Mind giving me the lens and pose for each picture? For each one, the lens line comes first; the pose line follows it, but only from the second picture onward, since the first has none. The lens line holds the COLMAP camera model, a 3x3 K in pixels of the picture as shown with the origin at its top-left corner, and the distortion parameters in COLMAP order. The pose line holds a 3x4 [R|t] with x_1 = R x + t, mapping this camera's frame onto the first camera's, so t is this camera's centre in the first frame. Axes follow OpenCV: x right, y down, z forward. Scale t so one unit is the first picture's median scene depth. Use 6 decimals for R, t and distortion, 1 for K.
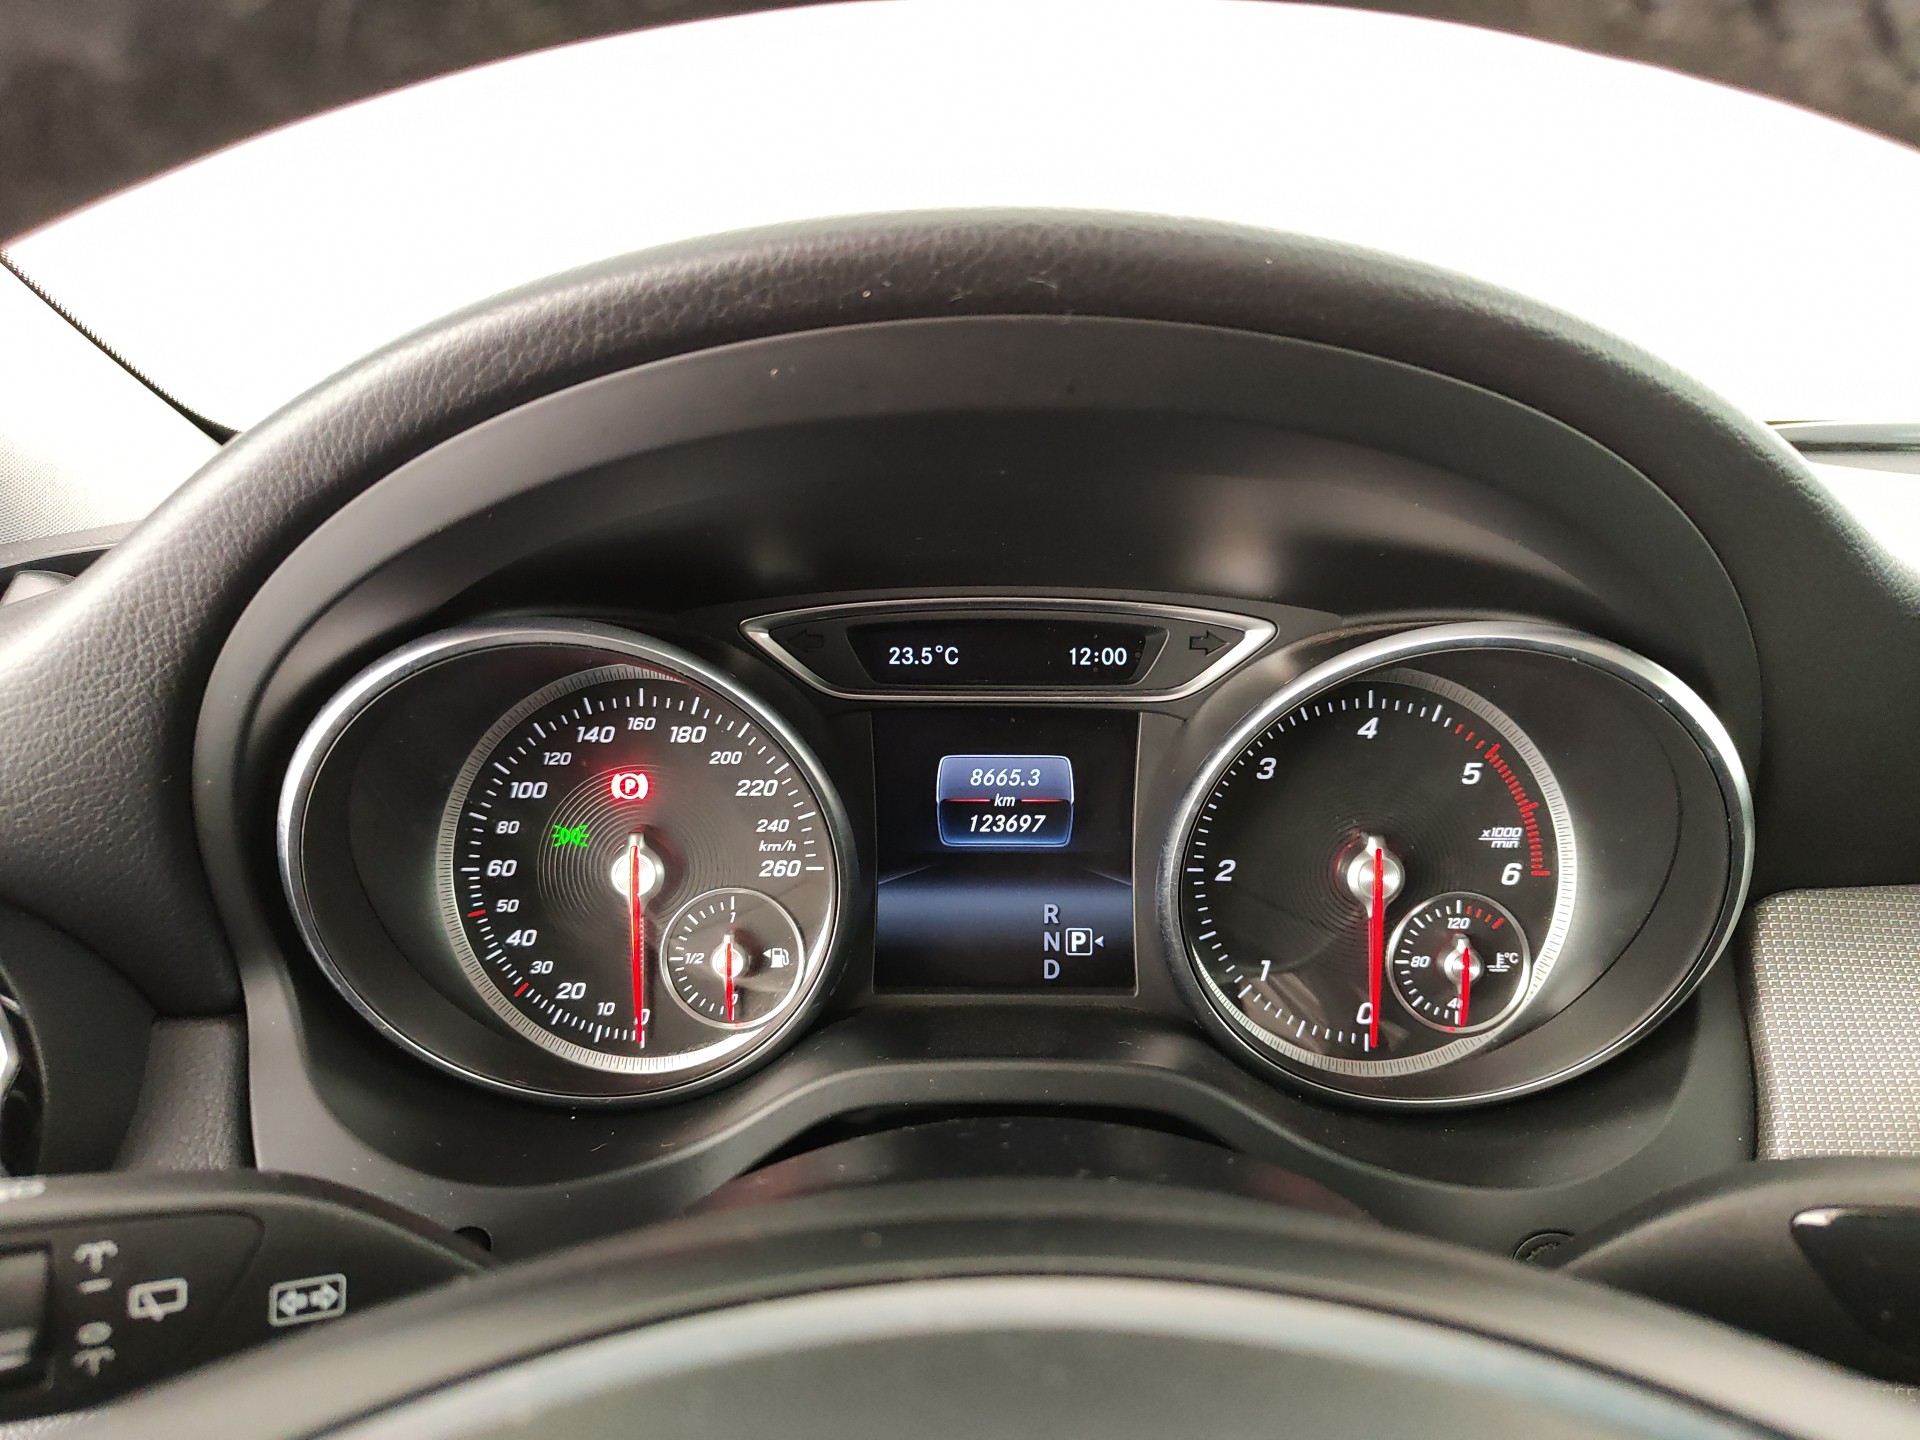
lens RADIAL K [[1343.0, 0, 945.8], [0, 1343.0, 752.6], [0, 0, 1]] dist [0.001953, -0.010058]
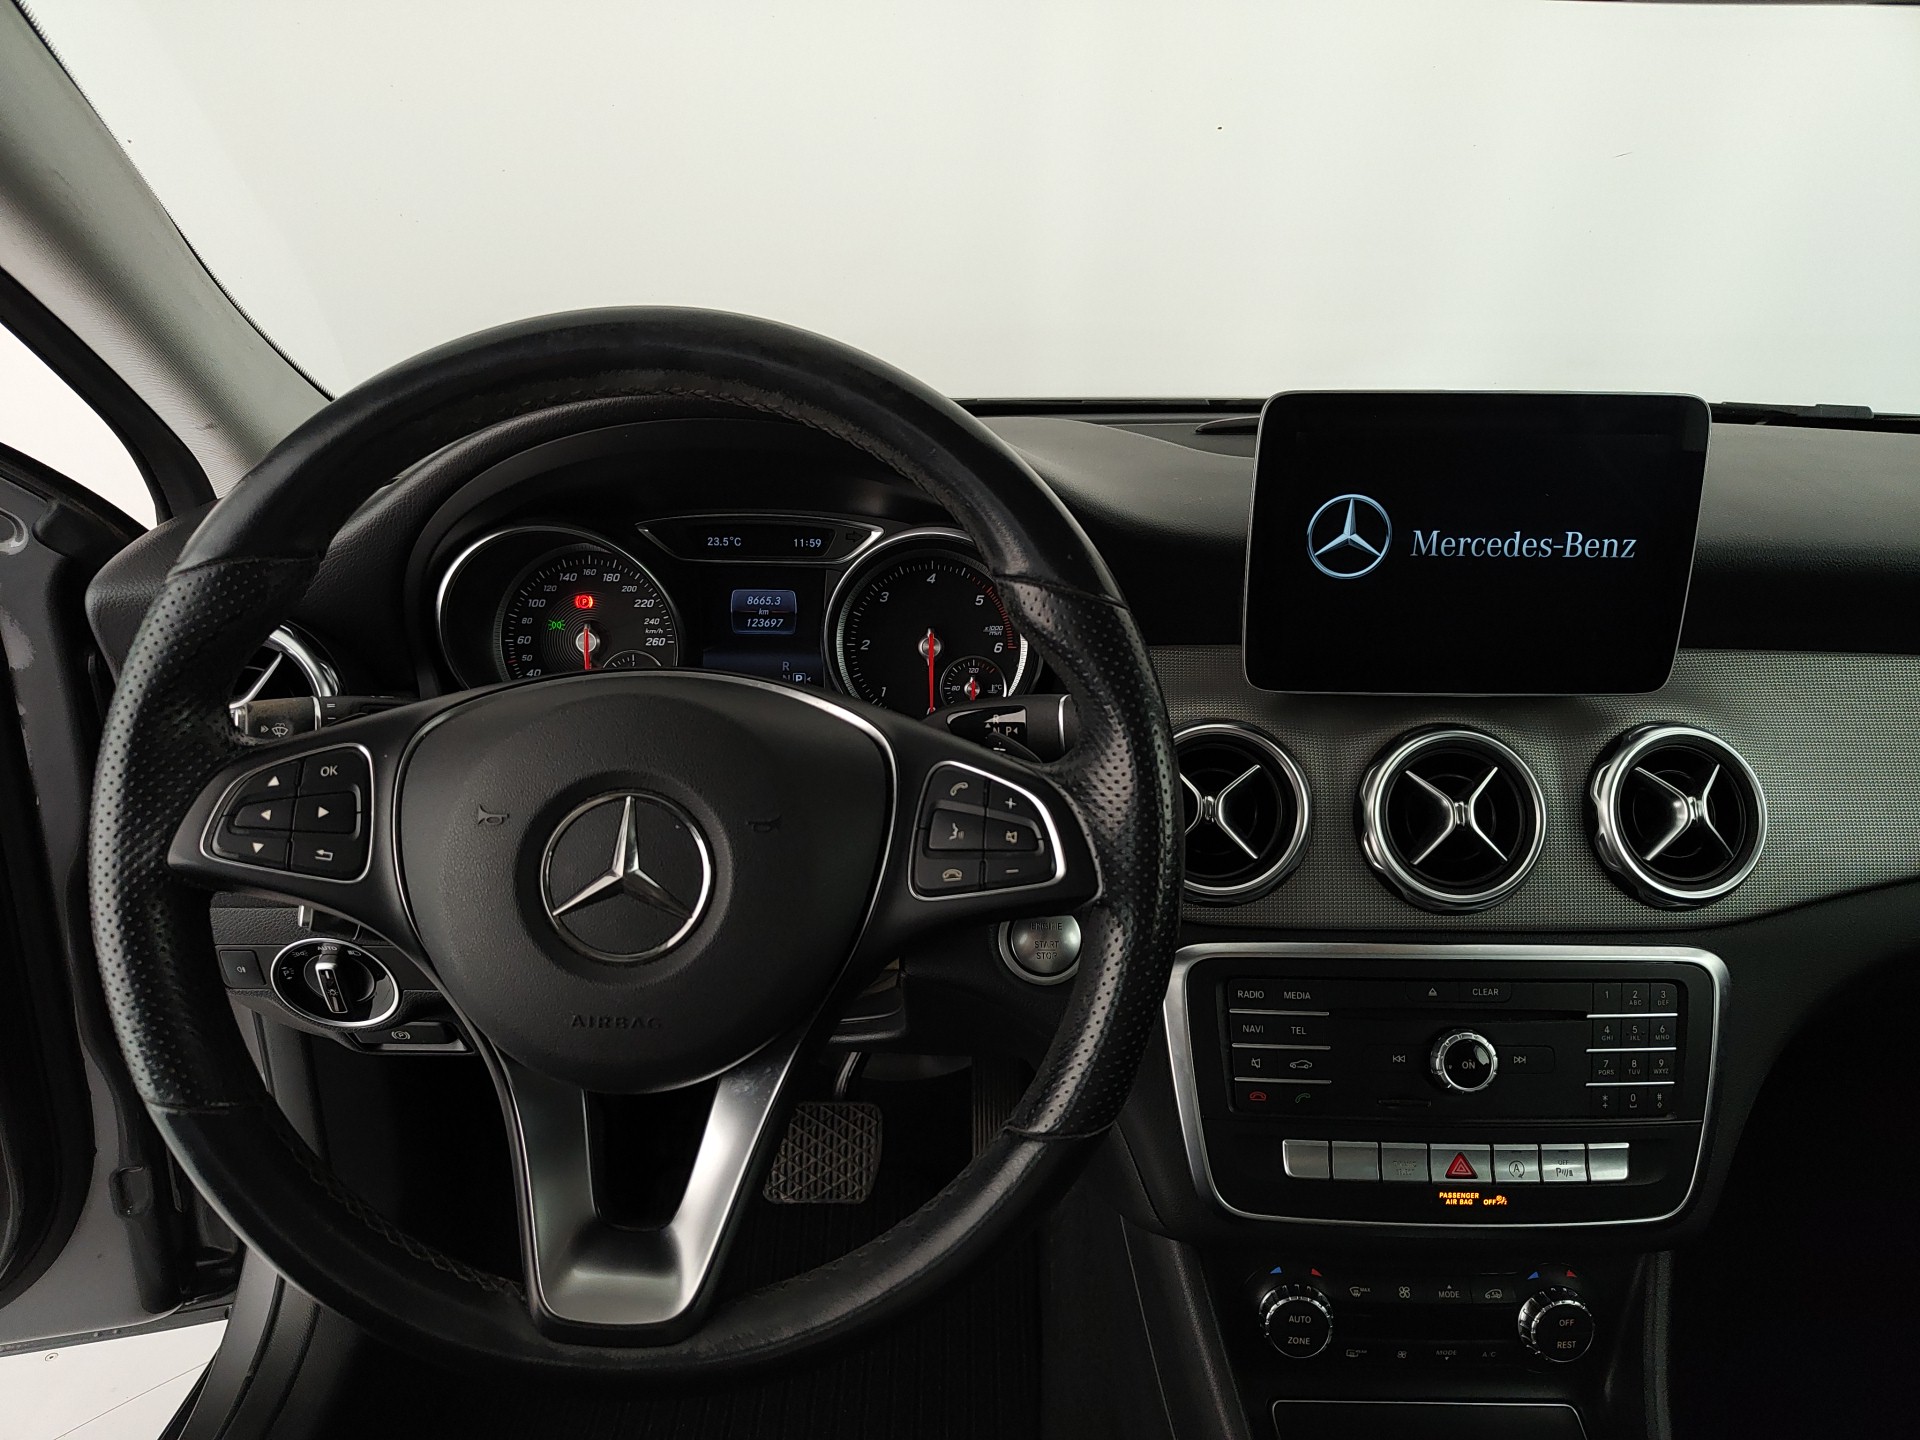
lens RADIAL K [[1343.0, 0, 936.6], [0, 1343.0, 734.9], [0, 0, 1]] dist [0.001953, -0.010058]
pose [[0.999935, 0.011214, -0.002029, 0.327630], [-0.011071, 0.998130, 0.060120, 0.101165], [0.002700, -0.060093, 0.998189, -1.128592]]
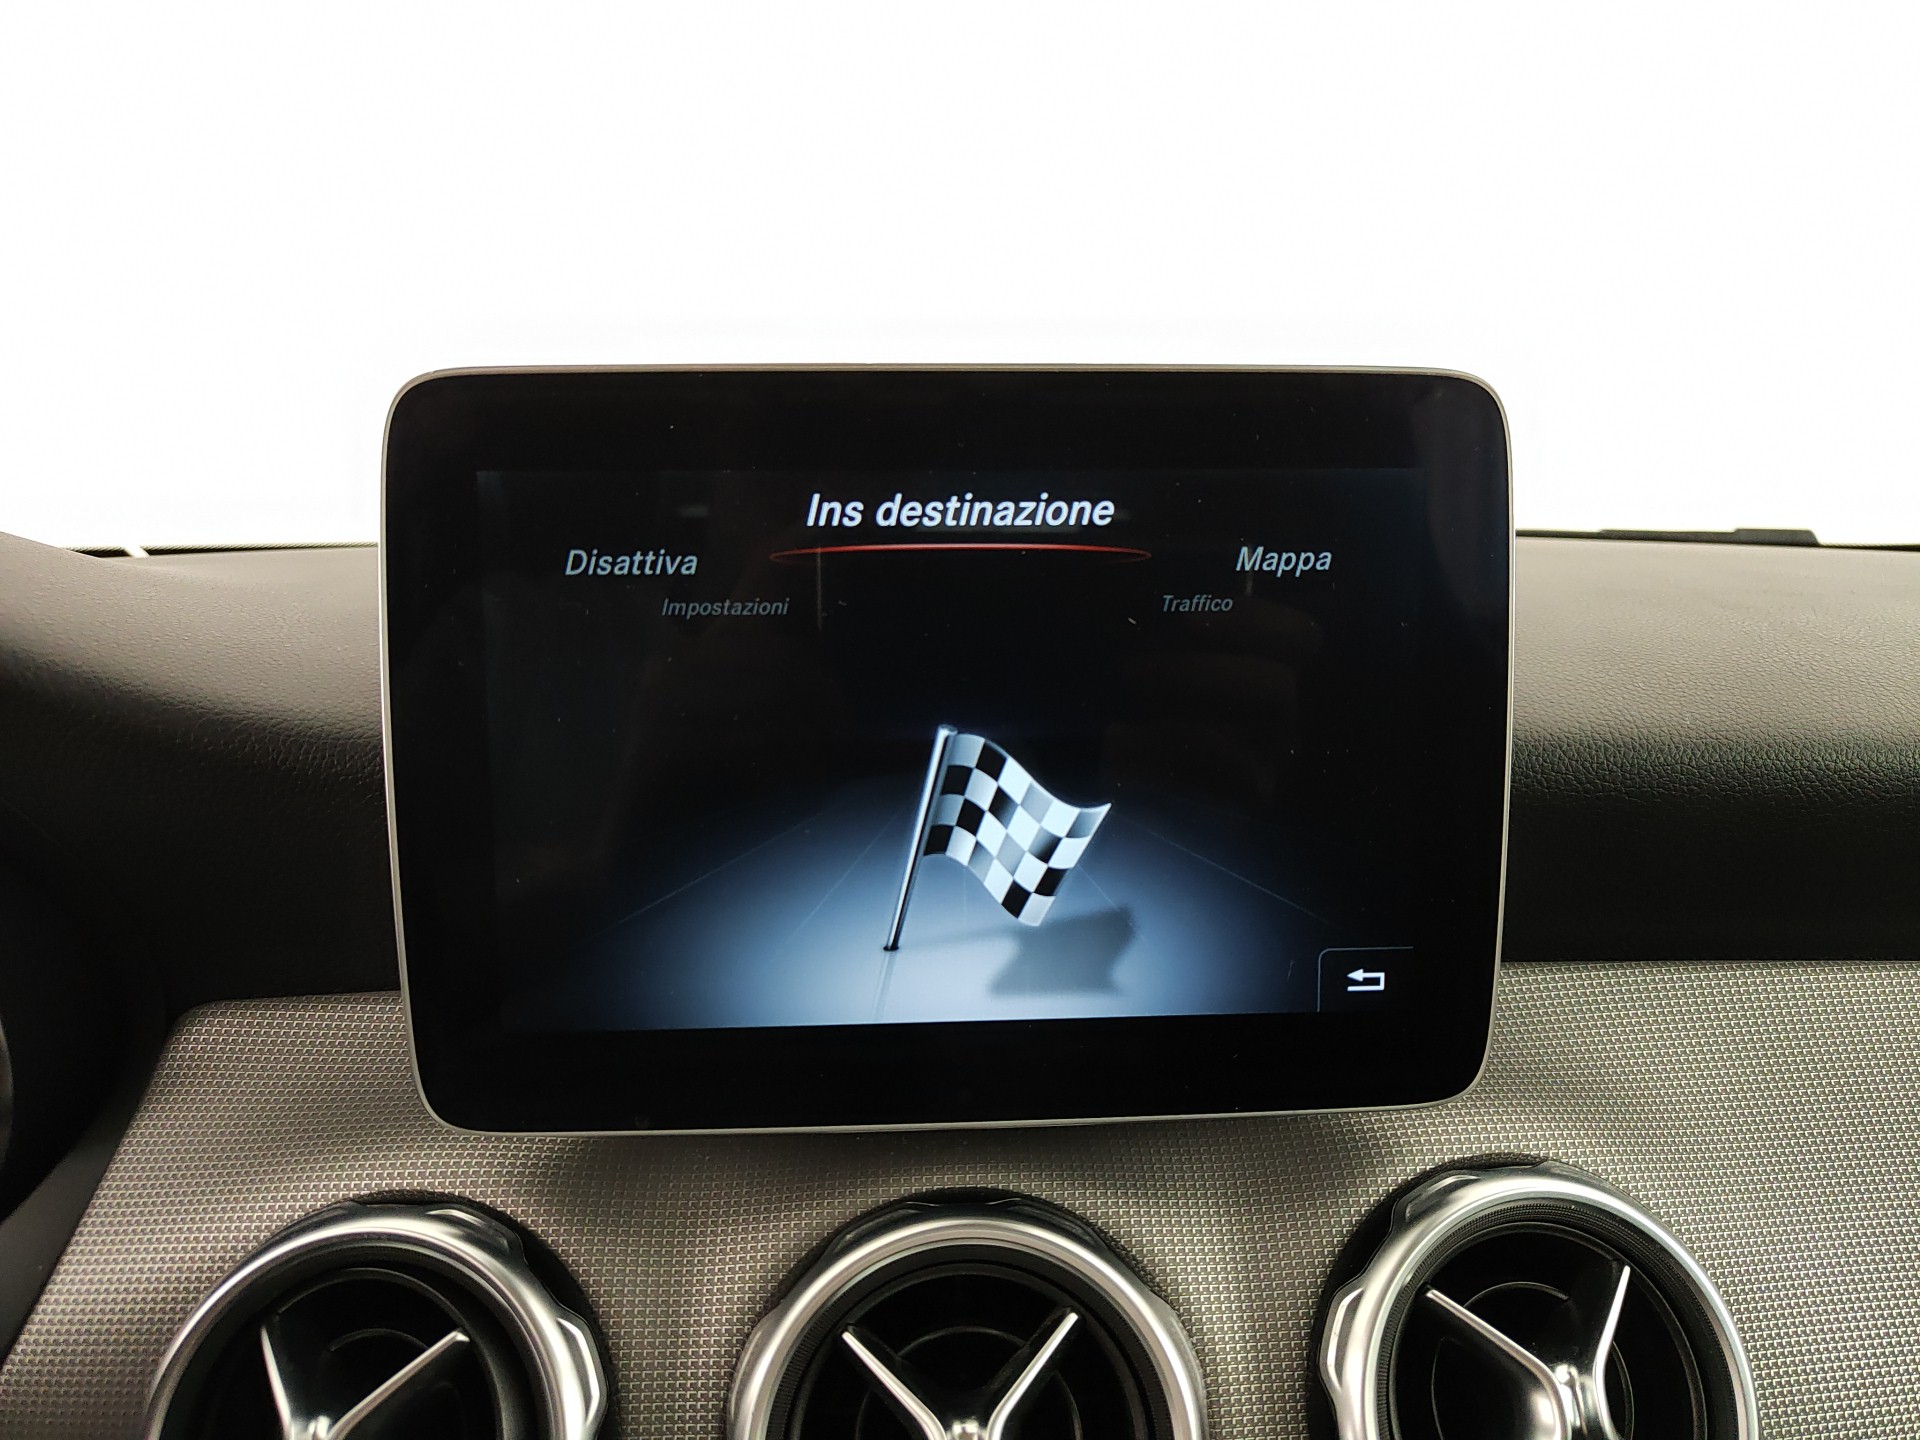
lens RADIAL K [[1343.0, 0, 973.0], [0, 1343.0, 716.9], [0, 0, 1]] dist [0.001953, -0.010058]
pose [[0.998219, -0.007953, 0.059129, 1.000508], [0.014461, 0.993774, -0.110469, 0.011408], [-0.057882, 0.111127, 0.992119, -0.029998]]
